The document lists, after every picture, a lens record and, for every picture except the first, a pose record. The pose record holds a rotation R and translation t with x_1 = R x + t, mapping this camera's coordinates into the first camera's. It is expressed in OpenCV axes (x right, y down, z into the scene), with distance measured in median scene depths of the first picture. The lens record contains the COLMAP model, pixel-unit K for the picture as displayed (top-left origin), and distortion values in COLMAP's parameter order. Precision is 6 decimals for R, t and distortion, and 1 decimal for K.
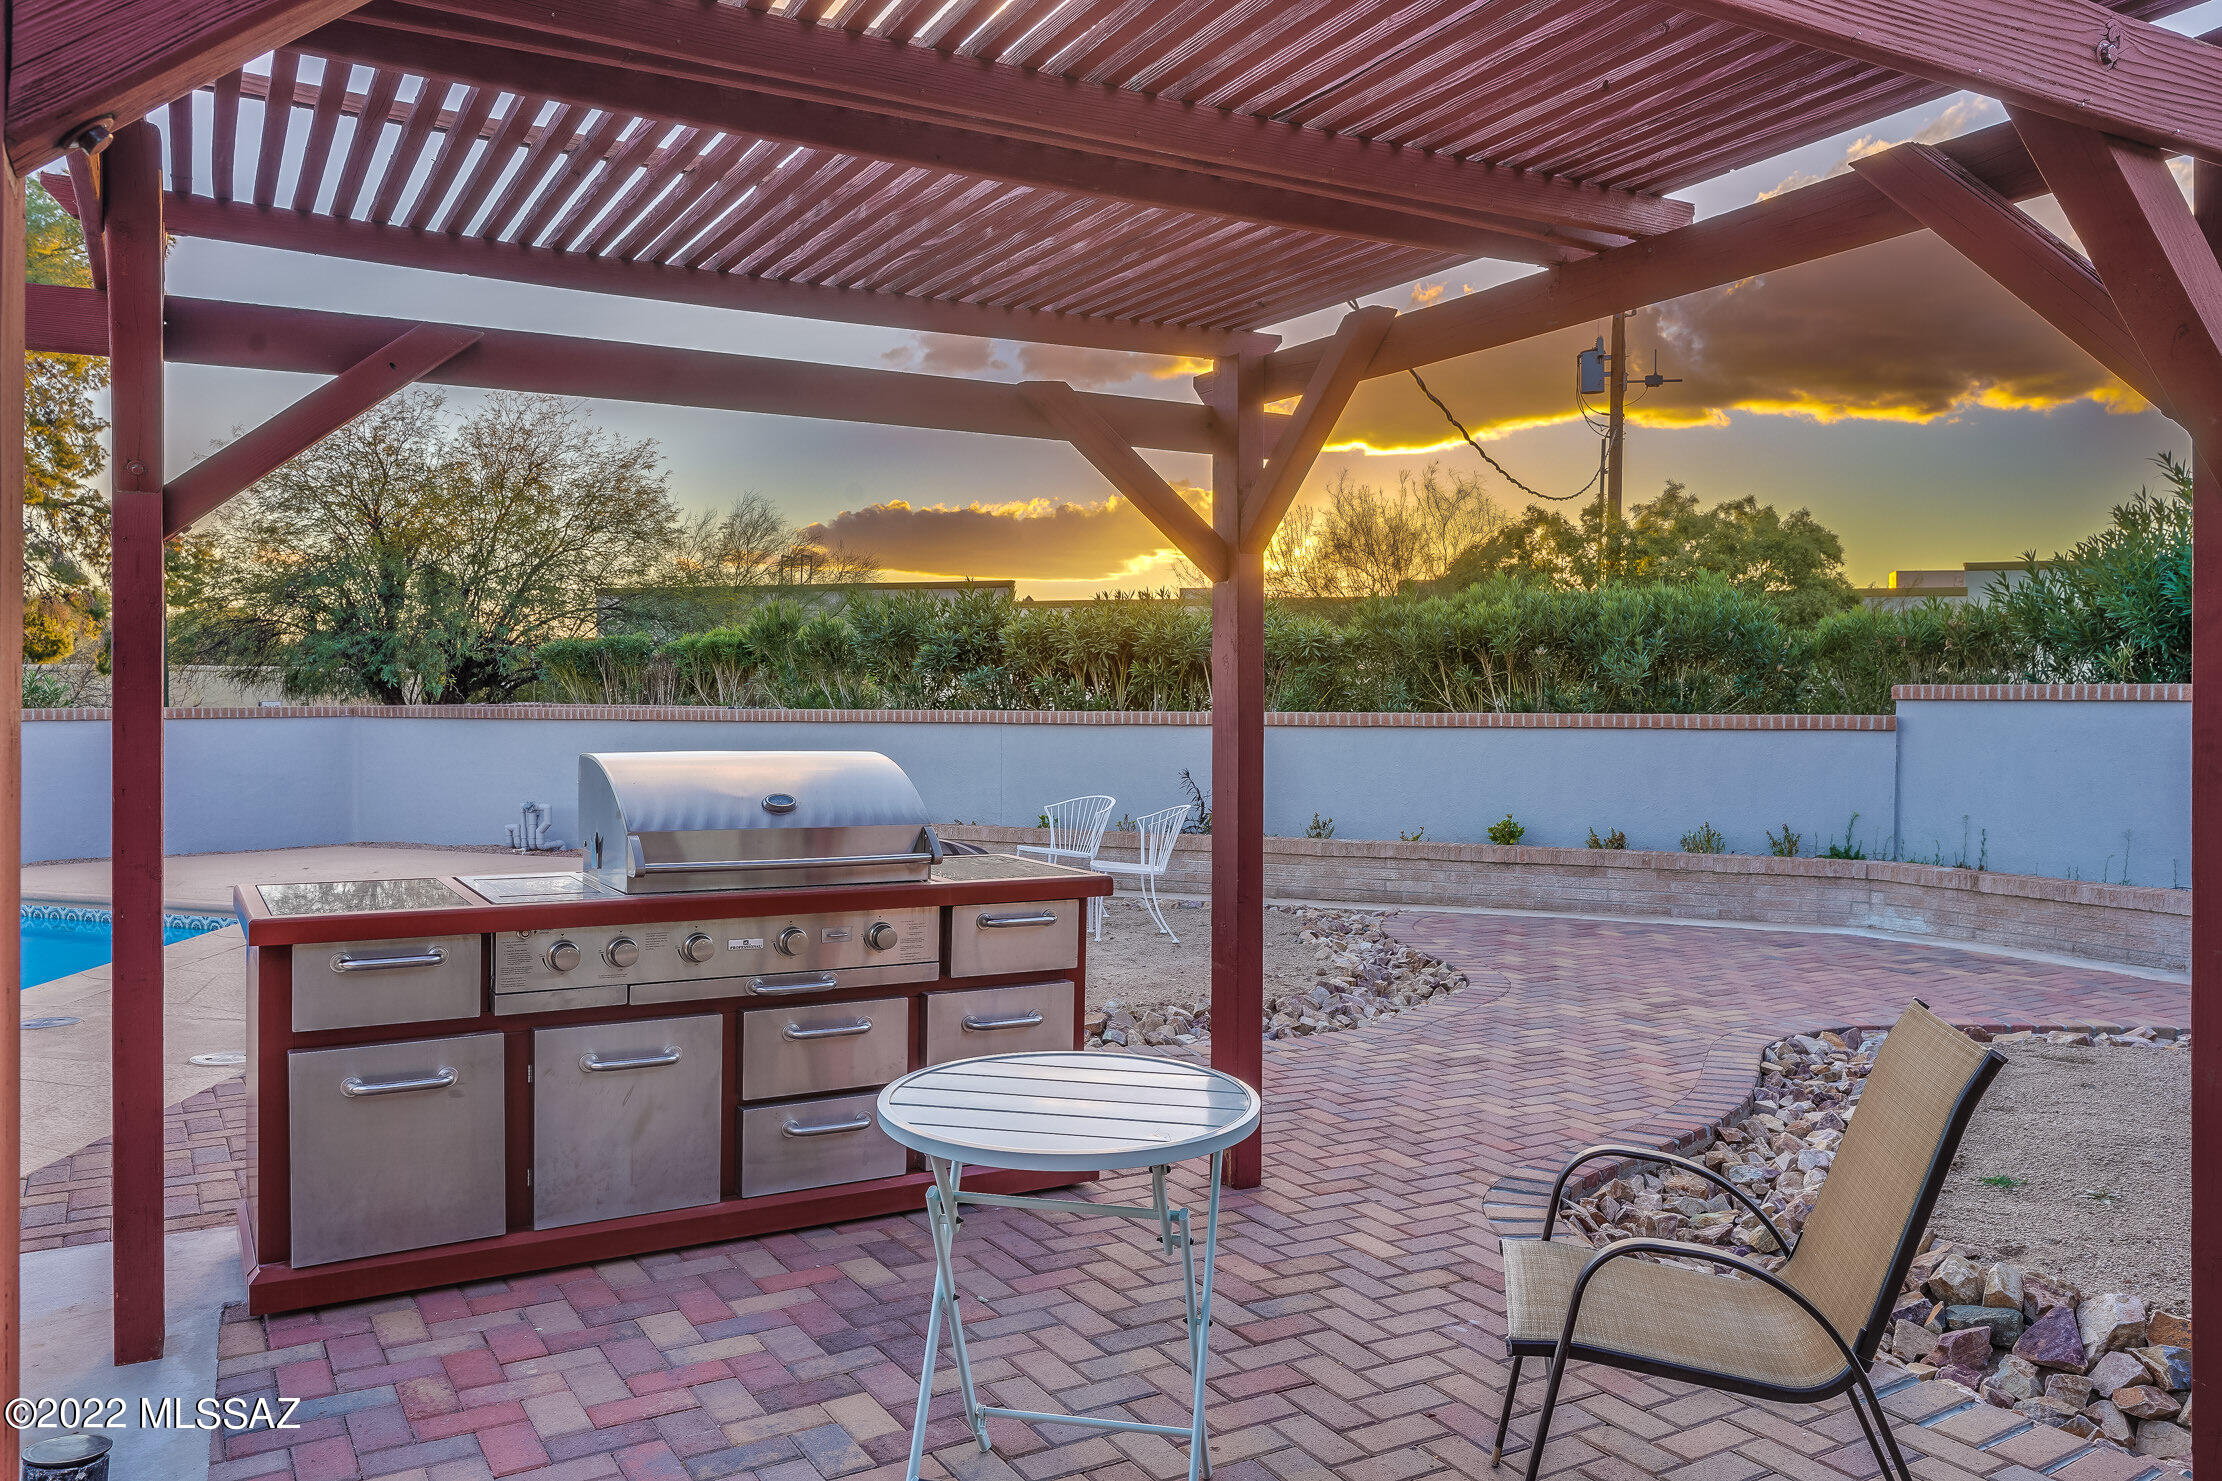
lens RADIAL K [[1652.0, 0, 1111.0], [0, 1652.0, 740.5], [0, 0, 1]] dist [-0.001857, -0.000766]
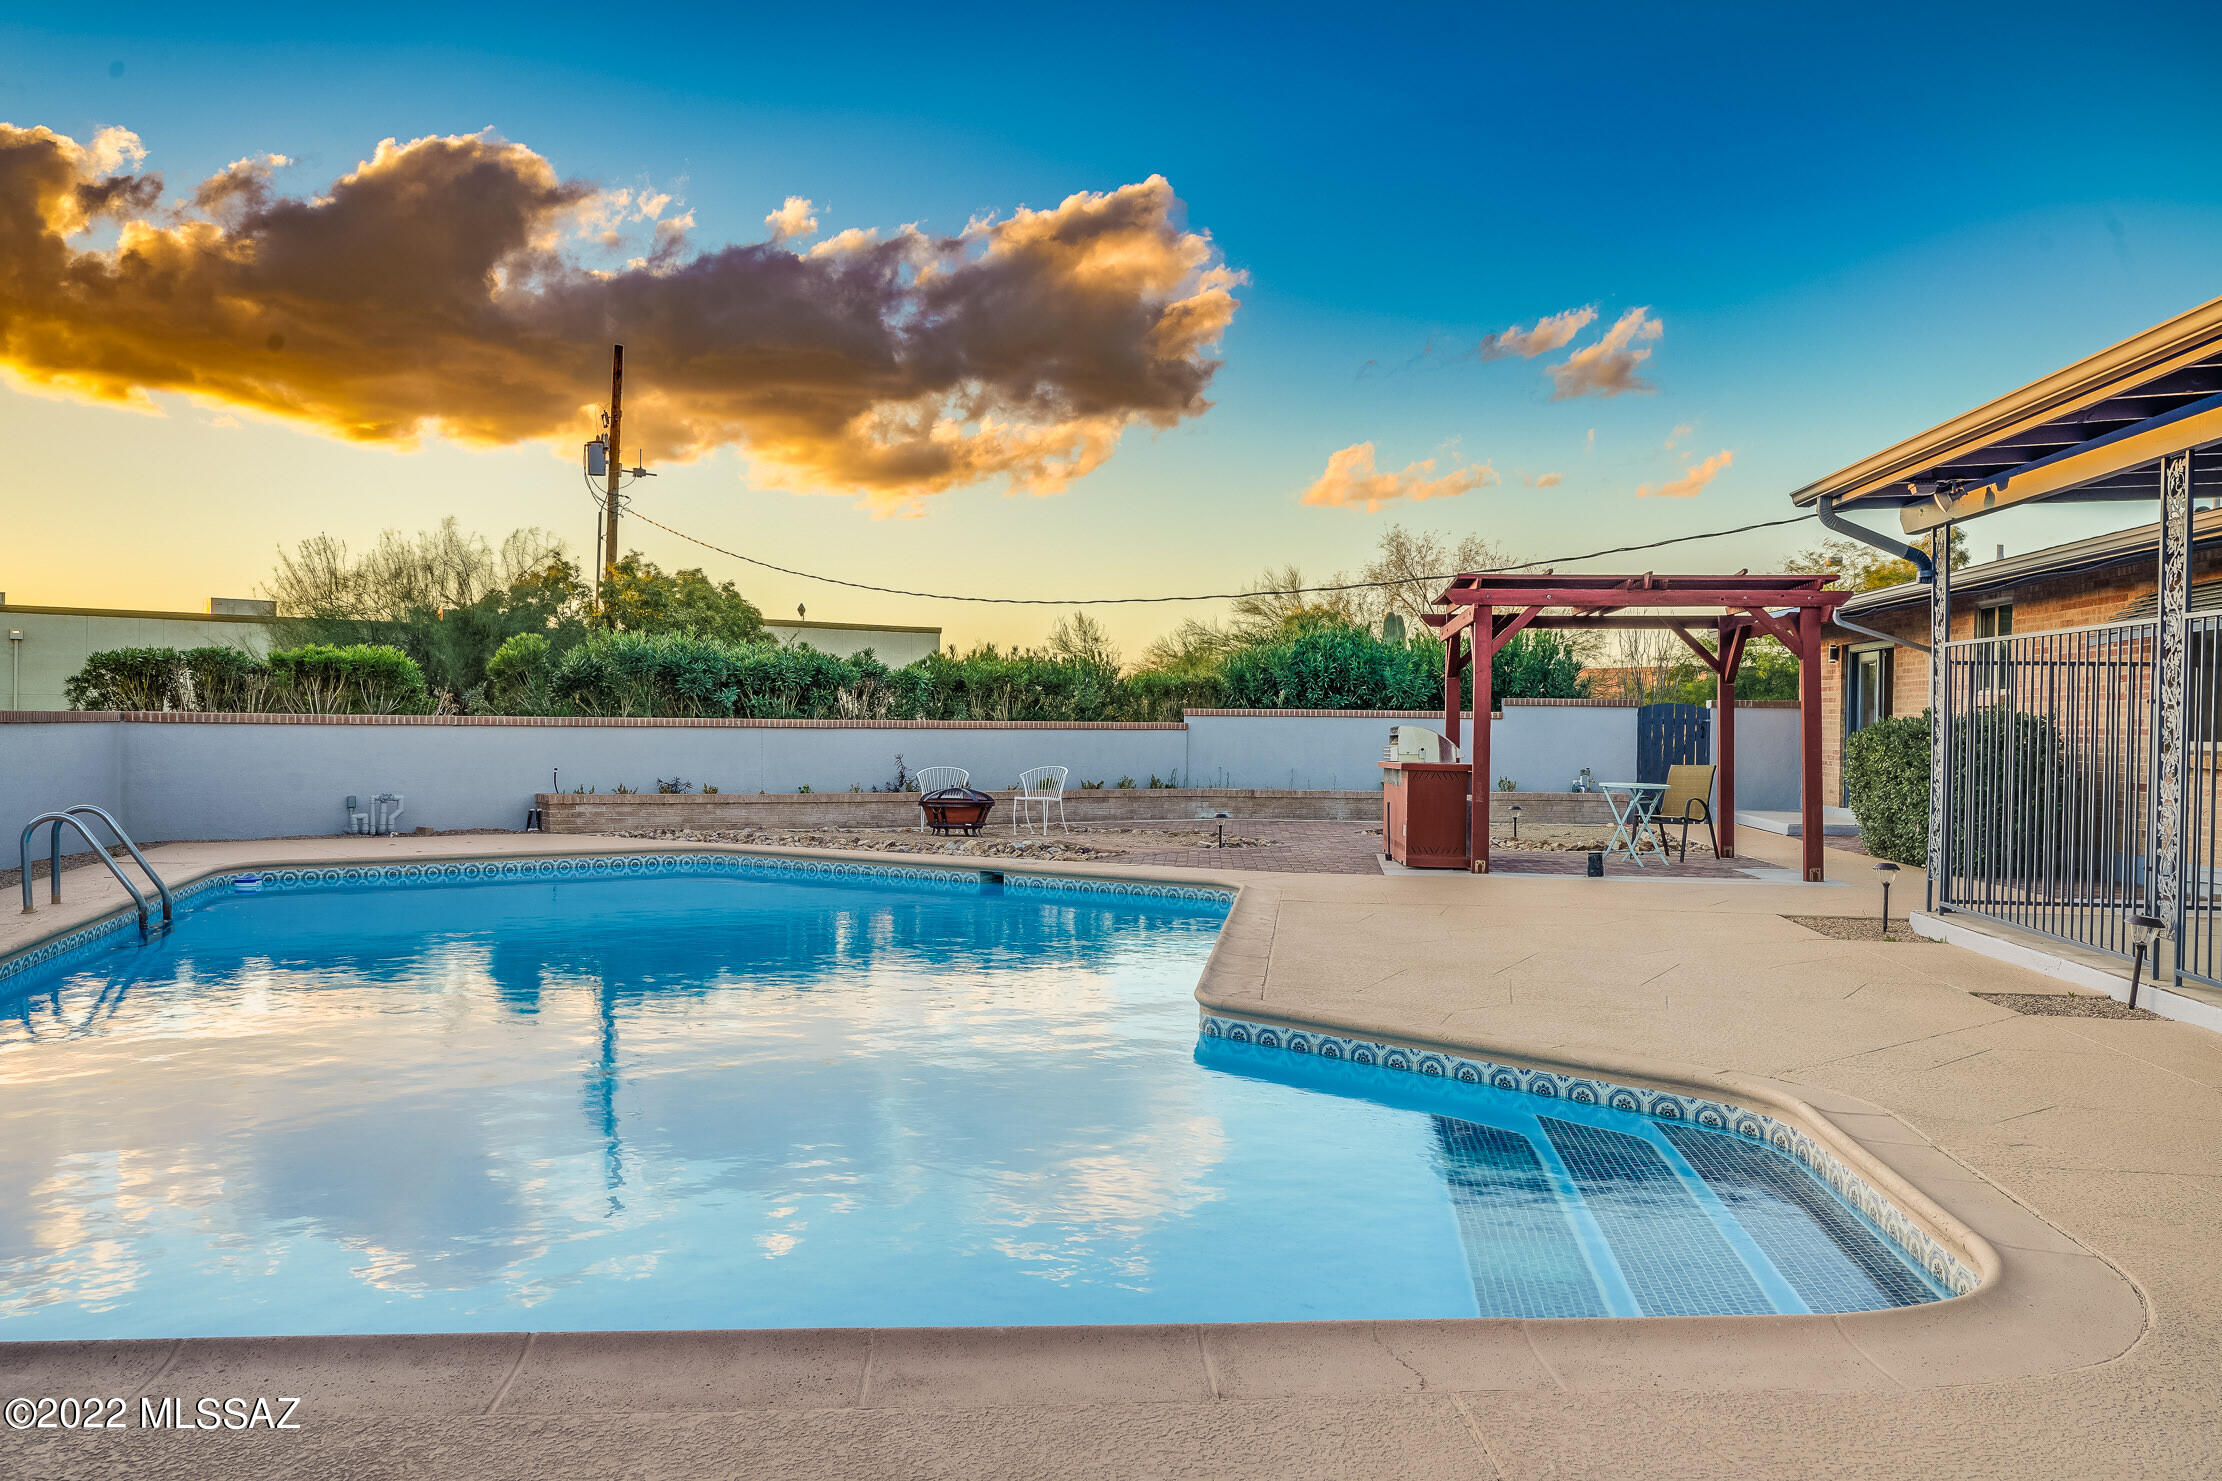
lens RADIAL K [[1652.0, 0, 1111.0], [0, 1652.0, 740.5], [0, 0, 1]] dist [-0.001857, -0.000766]
pose [[0.574806, -0.006551, 0.818264, -1.111355], [0.015818, 0.999870, -0.003106, 0.011289], [-0.818137, 0.014728, 0.574835, -0.127672]]
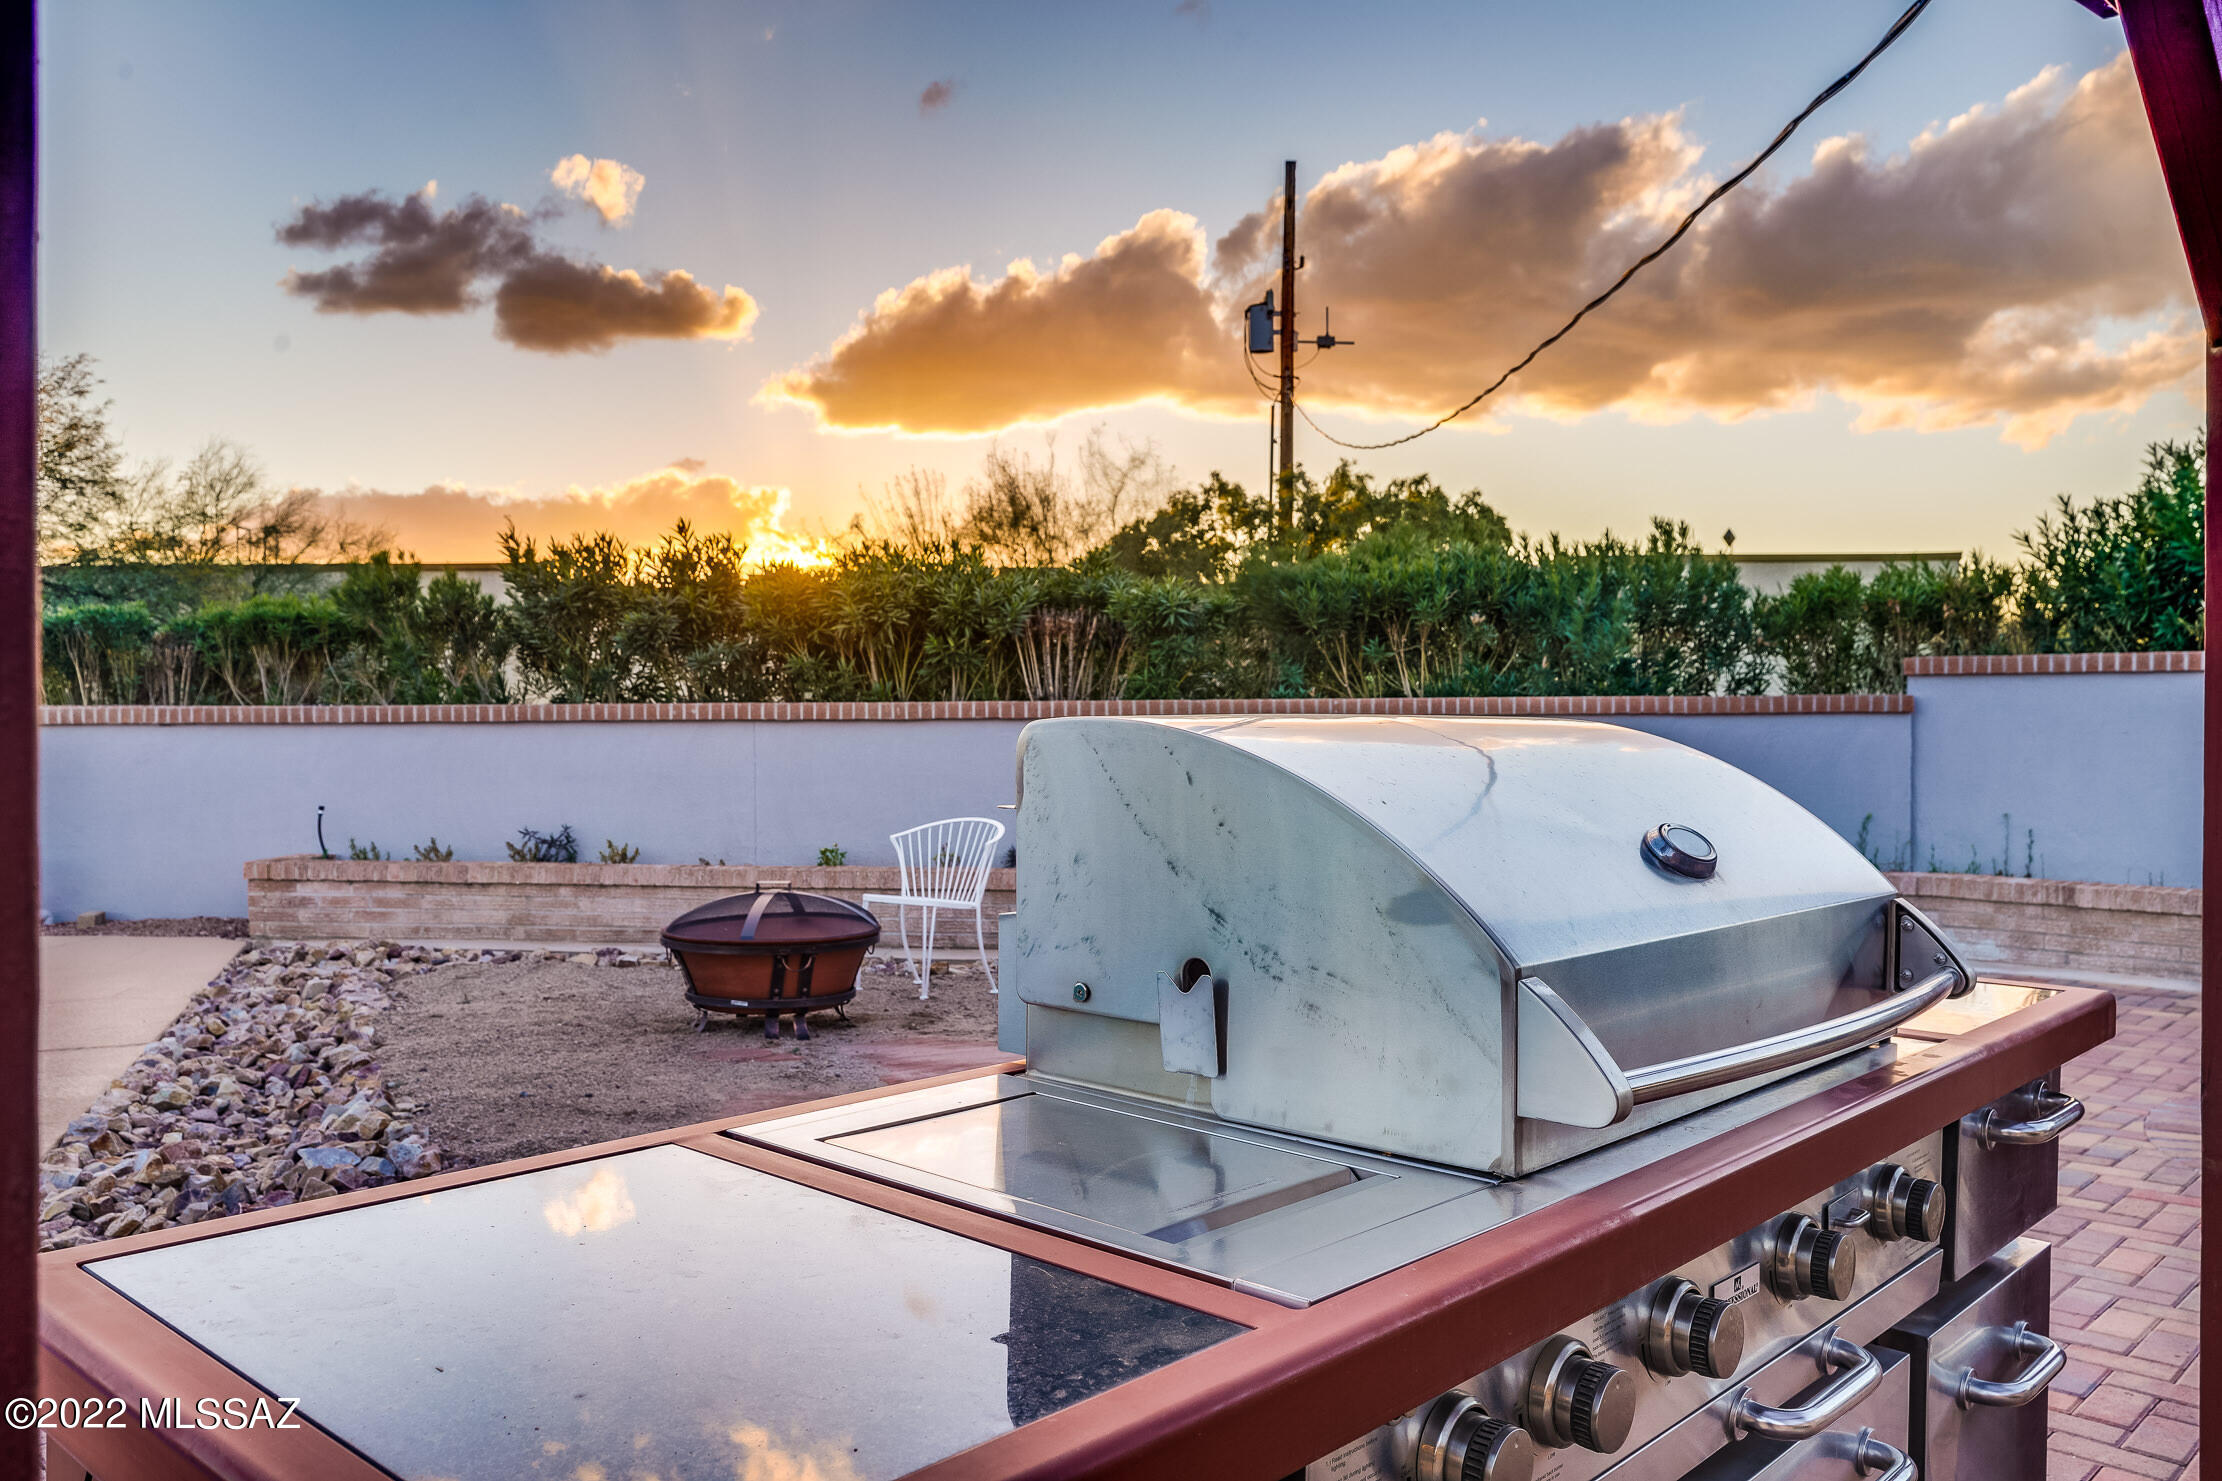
lens RADIAL K [[1760.2, 0, 1111.0], [0, 1760.2, 740.5], [0, 0, 1]] dist [0.001605, -0.004063]
pose [[0.958370, -0.016226, 0.285069, -0.132167], [0.017694, 0.999840, -0.002575, 0.002501], [-0.284981, 0.007512, 0.958504, 0.226427]]
